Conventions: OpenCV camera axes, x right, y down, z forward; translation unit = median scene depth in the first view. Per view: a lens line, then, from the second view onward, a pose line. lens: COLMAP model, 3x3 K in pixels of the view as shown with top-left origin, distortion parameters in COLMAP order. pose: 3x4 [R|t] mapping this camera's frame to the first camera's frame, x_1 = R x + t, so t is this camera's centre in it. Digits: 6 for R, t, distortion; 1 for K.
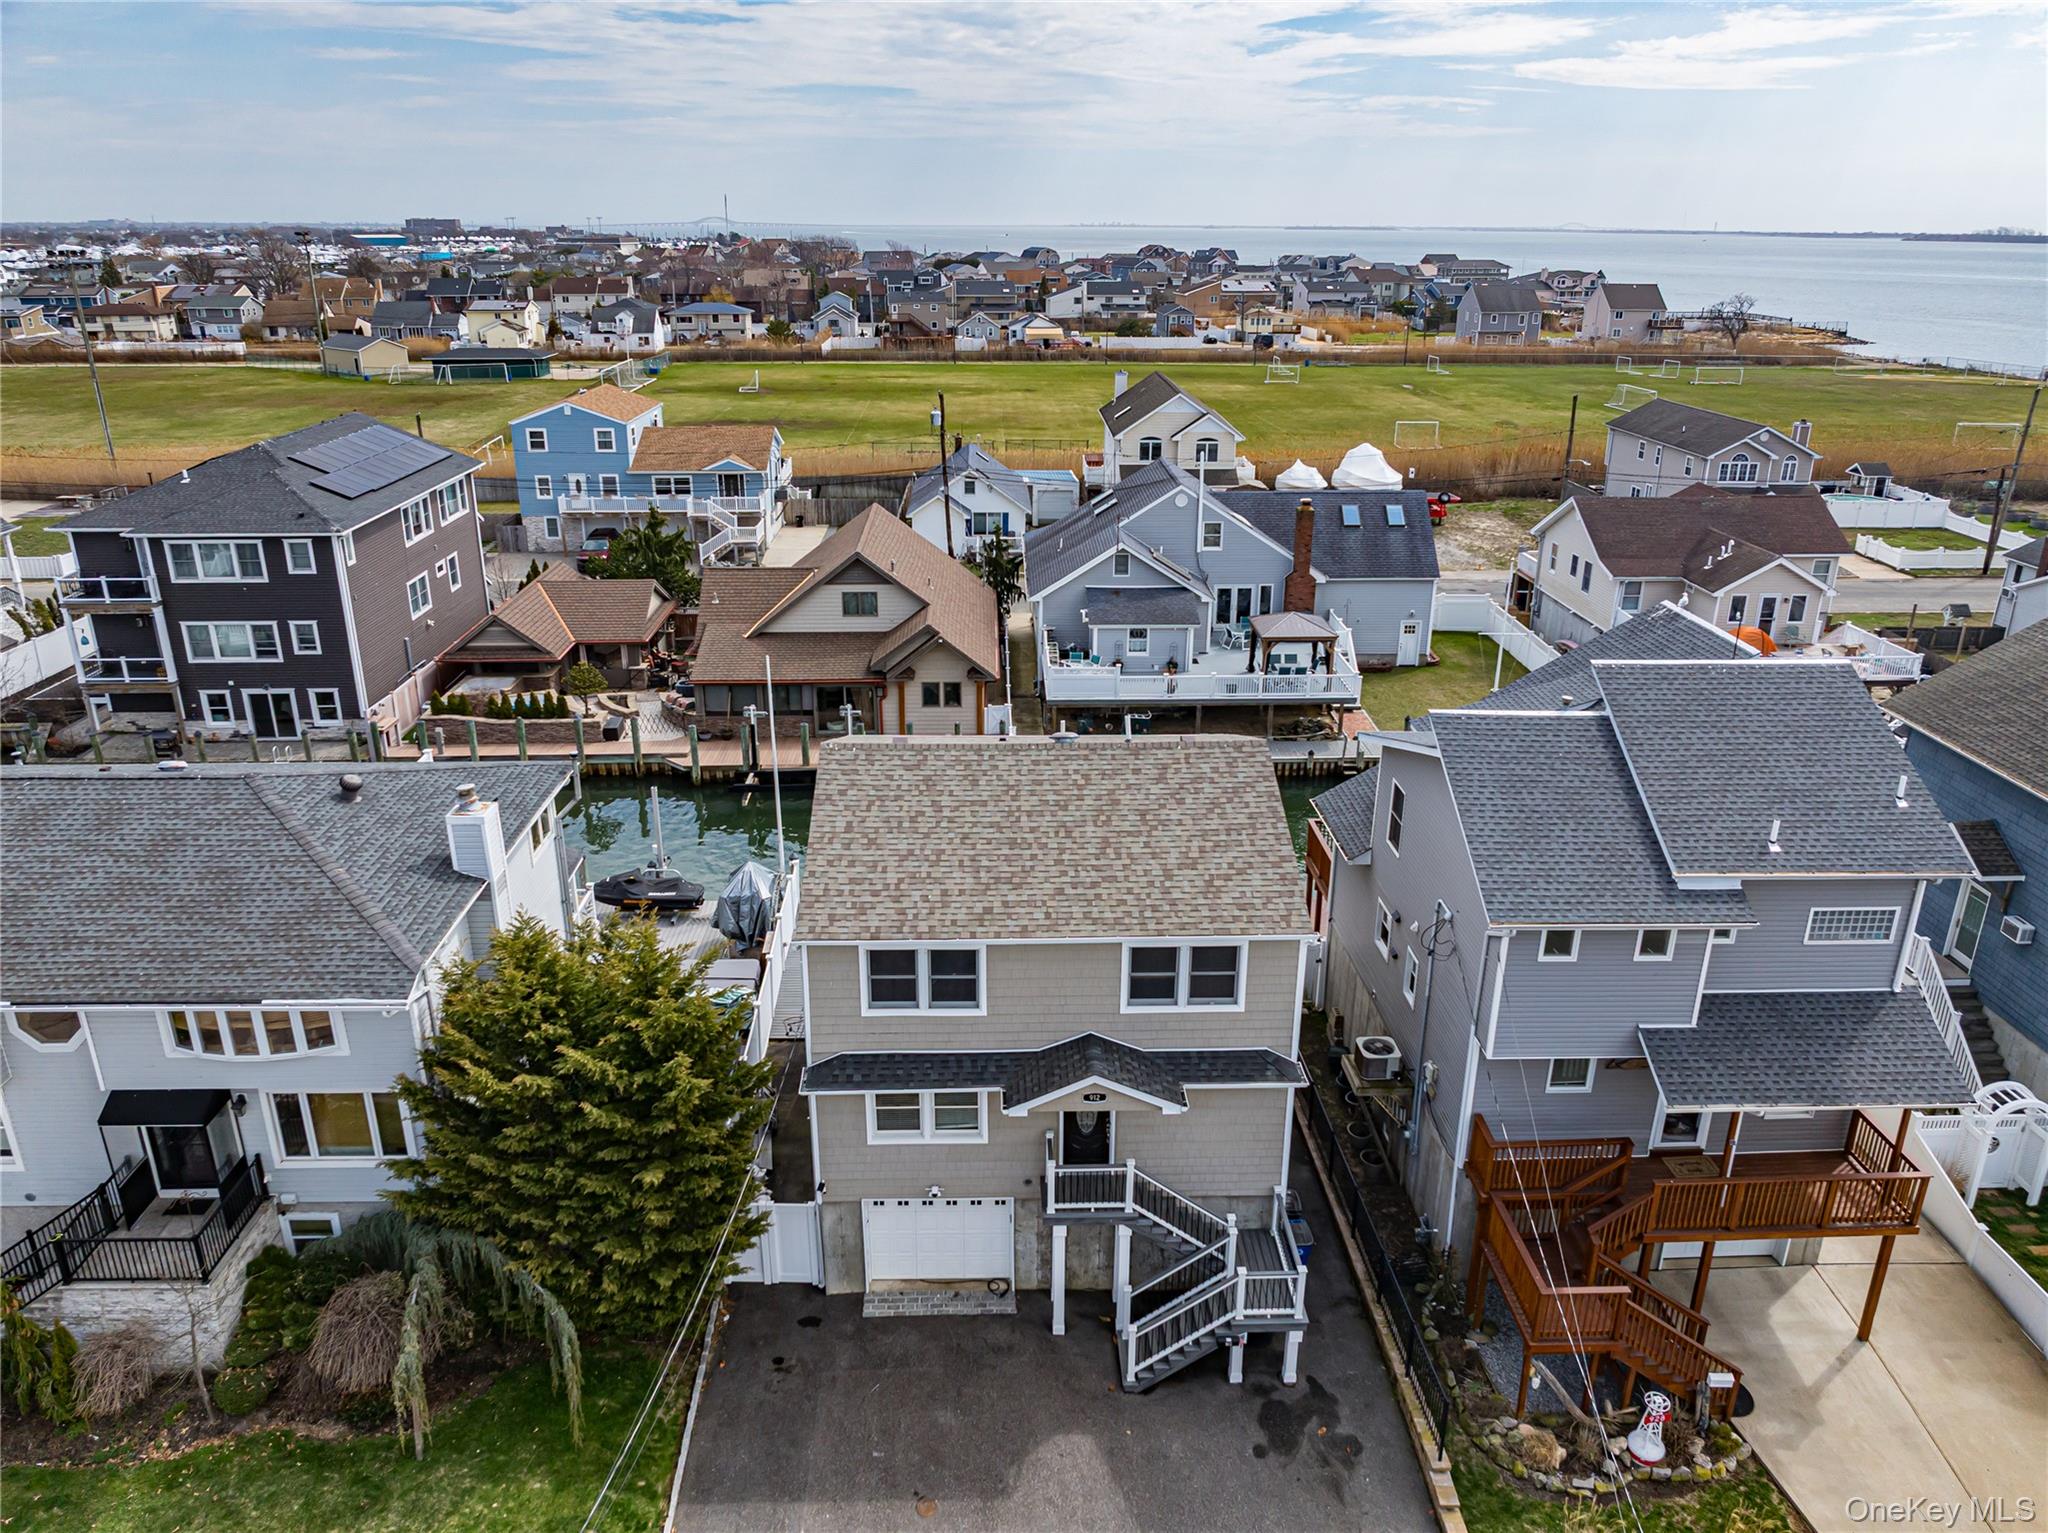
lens RADIAL K [[1434.1, 0, 1024.0], [0, 1434.1, 766.5], [0, 0, 1]] dist [-0.032975, 0.017073]
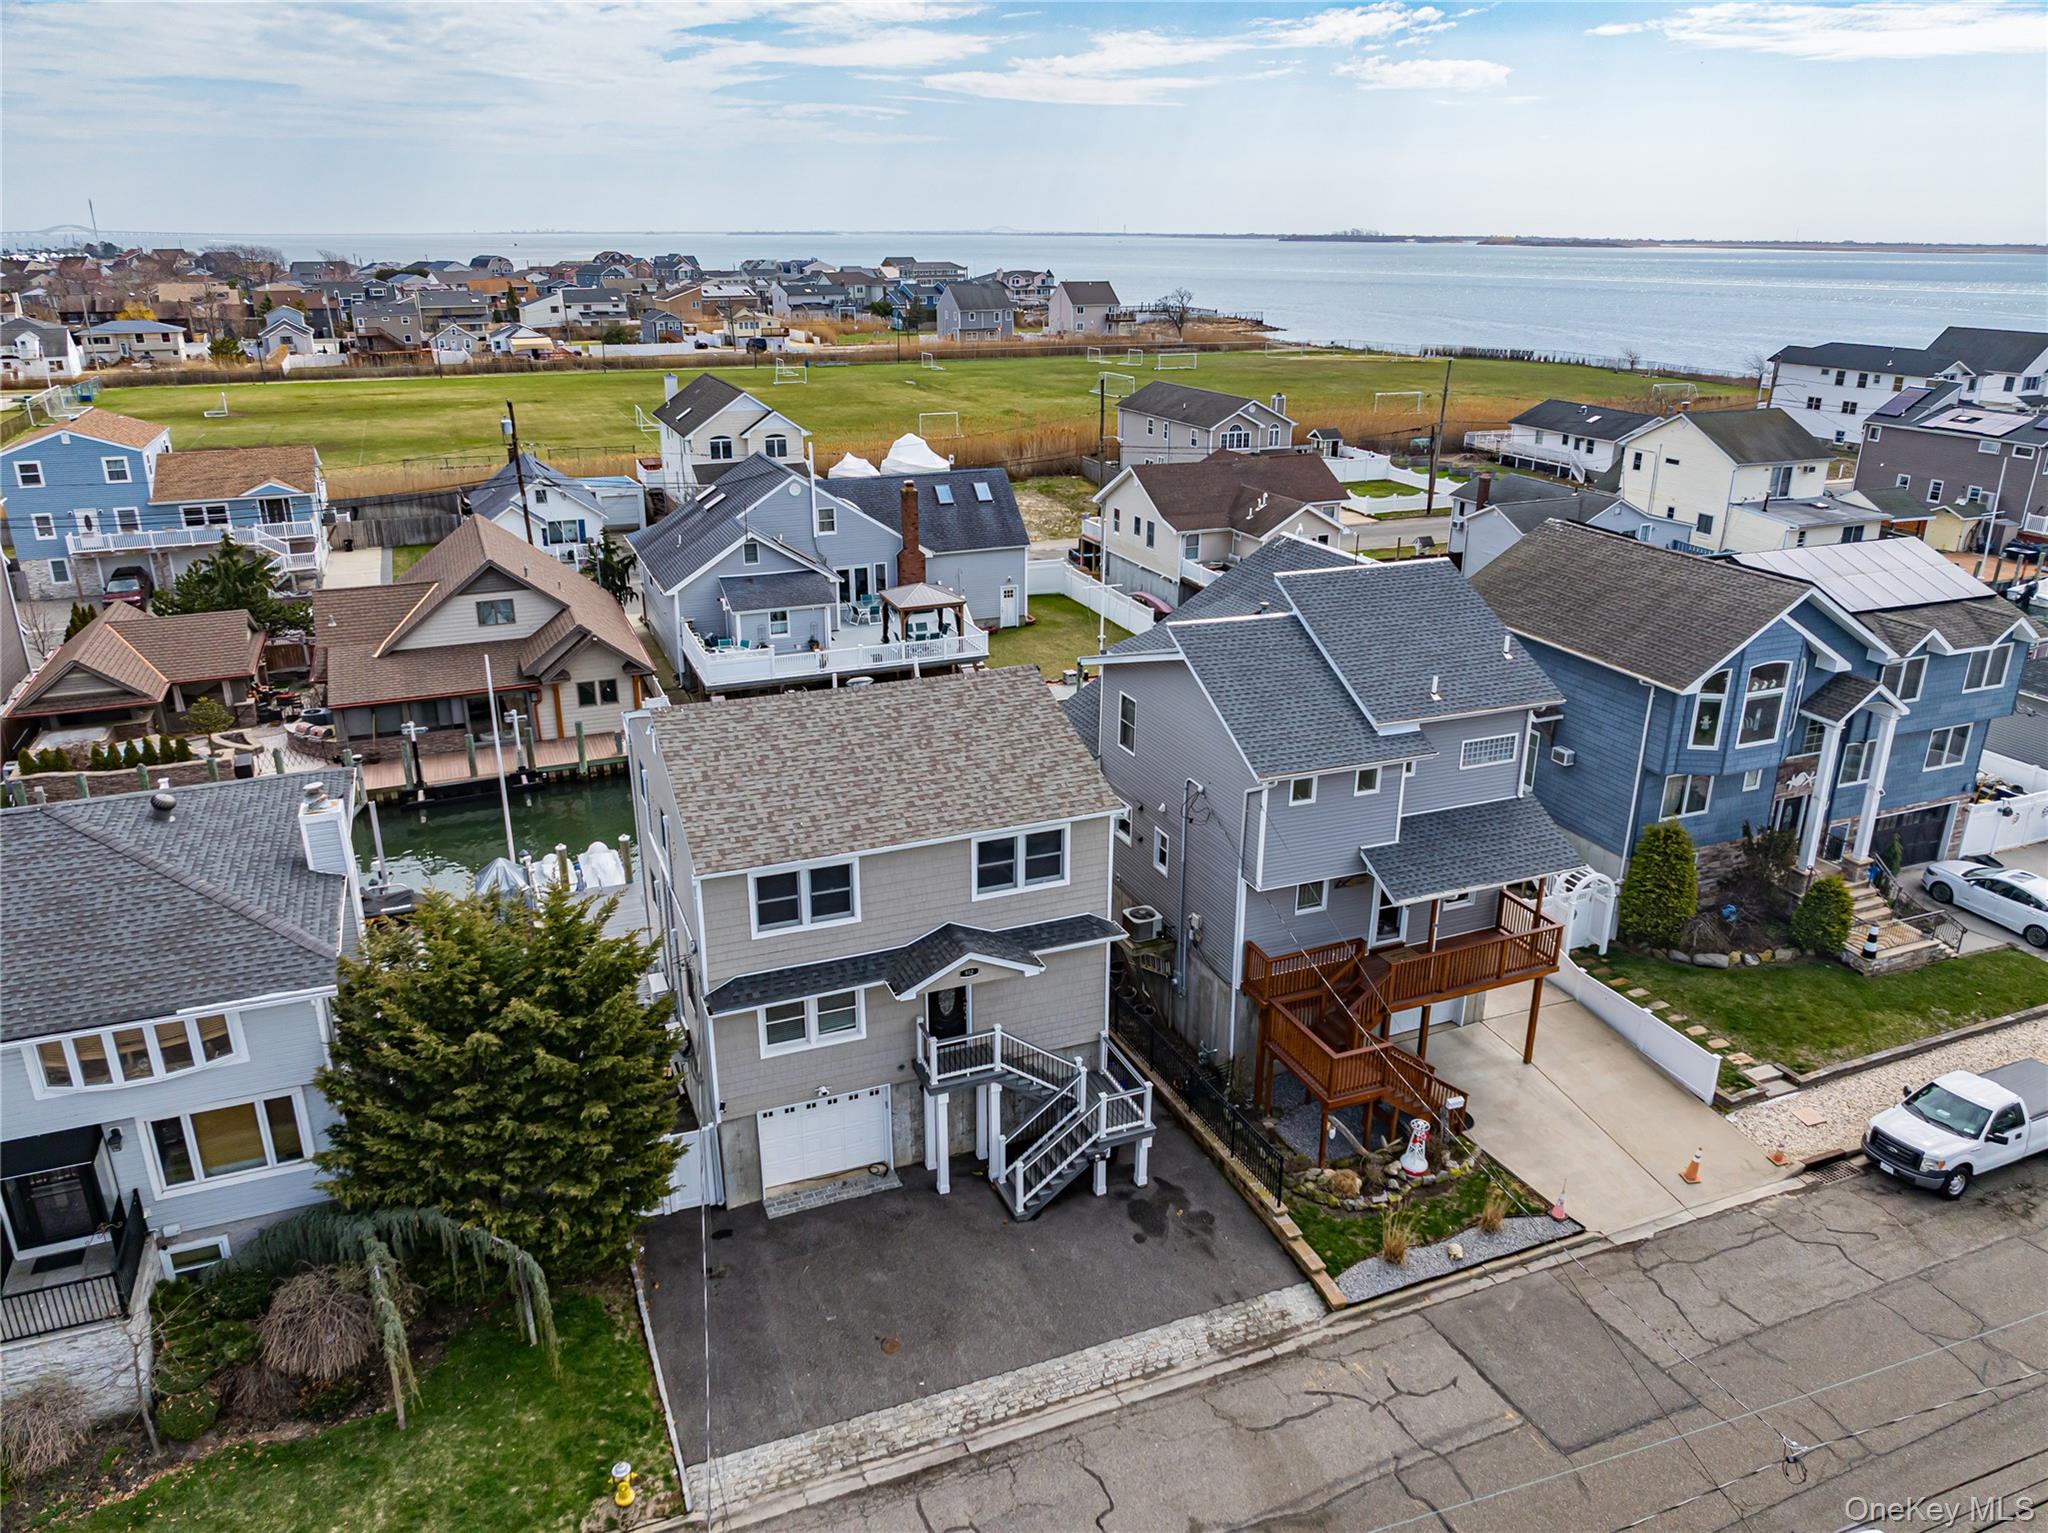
lens RADIAL K [[1434.1, 0, 1024.0], [0, 1434.1, 766.5], [0, 0, 1]] dist [-0.032975, 0.017073]
pose [[0.935829, -0.123392, 0.330148, -0.122451], [0.124487, 0.992060, 0.017911, 0.021974], [-0.329737, 0.024338, 0.943759, -0.054345]]
